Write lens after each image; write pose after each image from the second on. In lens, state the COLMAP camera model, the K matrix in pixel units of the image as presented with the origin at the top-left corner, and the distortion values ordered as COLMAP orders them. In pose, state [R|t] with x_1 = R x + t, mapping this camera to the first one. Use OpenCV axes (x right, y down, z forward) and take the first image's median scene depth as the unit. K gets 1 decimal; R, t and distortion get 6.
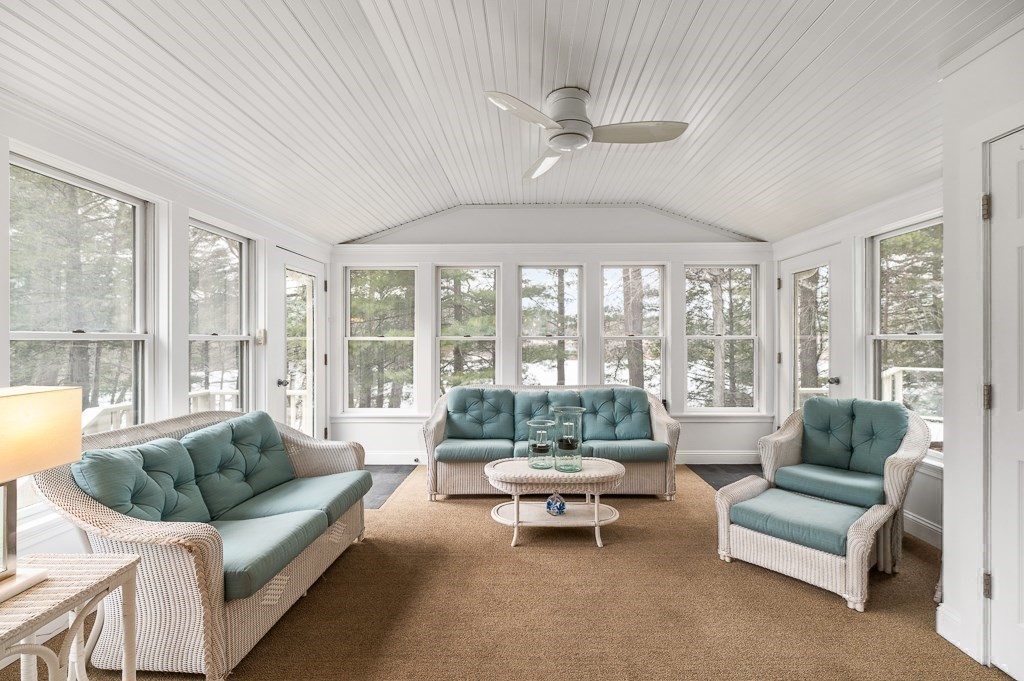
lens RADIAL K [[444.0, 0, 518.3], [0, 444.0, 337.5], [0, 0, 1]] dist [0.003667, 0.000184]
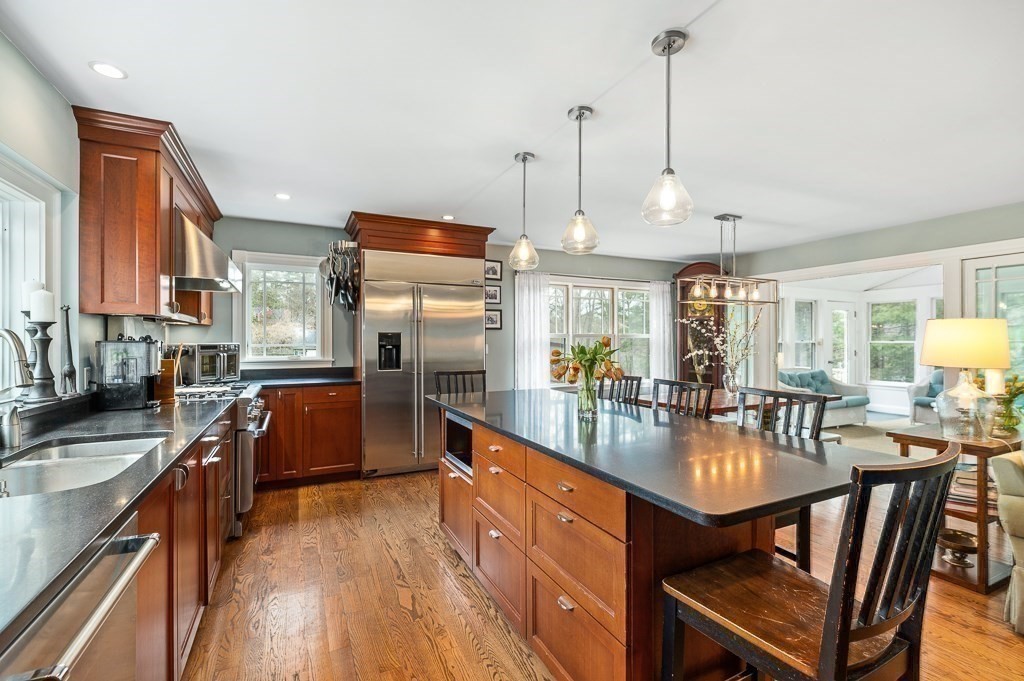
lens RADIAL K [[444.0, 0, 509.2], [0, 444.0, 336.8], [0, 0, 1]] dist [0.003667, 0.000184]
pose [[0.436834, 0.001130, -0.899541, 0.941801], [-0.002156, 0.999998, 0.000210, -0.027232], [0.899540, 0.001847, 0.436835, -1.734569]]
